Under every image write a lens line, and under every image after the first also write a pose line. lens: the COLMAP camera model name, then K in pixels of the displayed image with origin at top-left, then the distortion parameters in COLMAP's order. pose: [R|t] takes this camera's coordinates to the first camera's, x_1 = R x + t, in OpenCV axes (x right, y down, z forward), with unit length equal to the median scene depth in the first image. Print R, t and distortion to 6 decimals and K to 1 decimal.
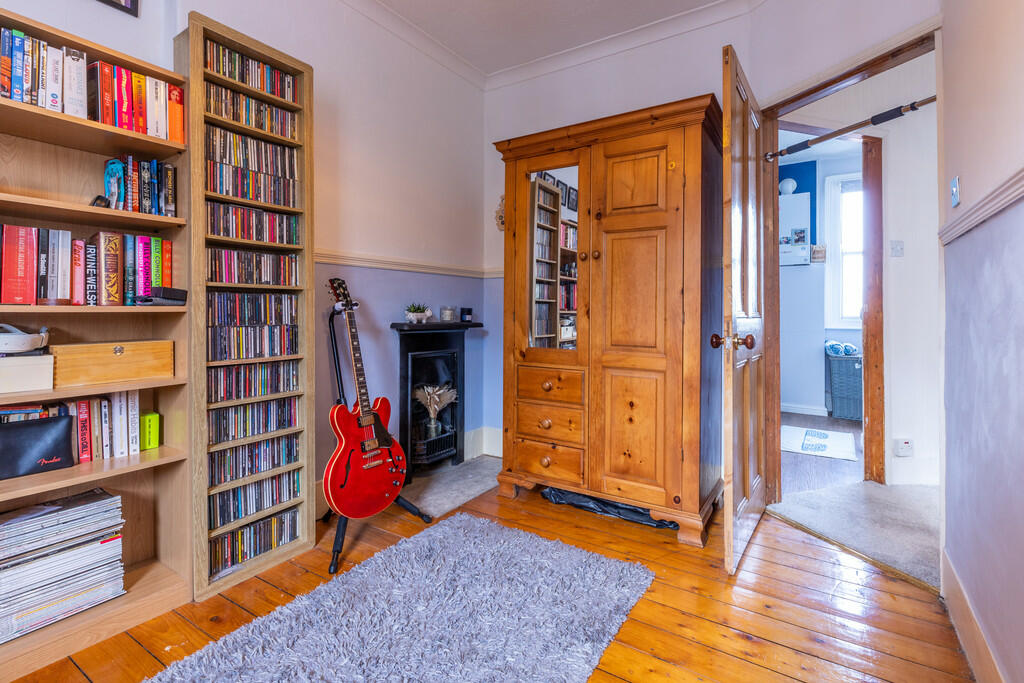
lens RADIAL K [[481.1, 0, 522.8], [0, 481.1, 311.2], [0, 0, 1]] dist [0.001647, 0.000073]
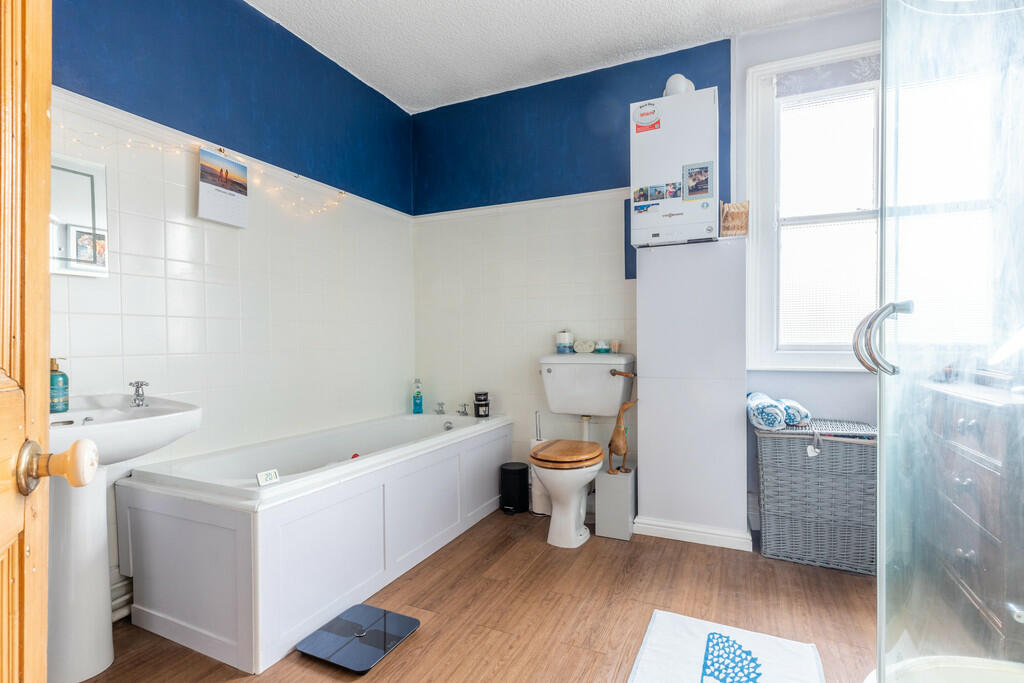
lens RADIAL K [[481.1, 0, 514.4], [0, 481.1, 342.7], [0, 0, 1]] dist [0.001647, 0.000073]
pose [[0.992335, -0.001898, 0.123564, 0.448697], [0.001097, 0.999978, 0.006545, 0.005672], [-0.123574, -0.006360, 0.992315, 0.732728]]
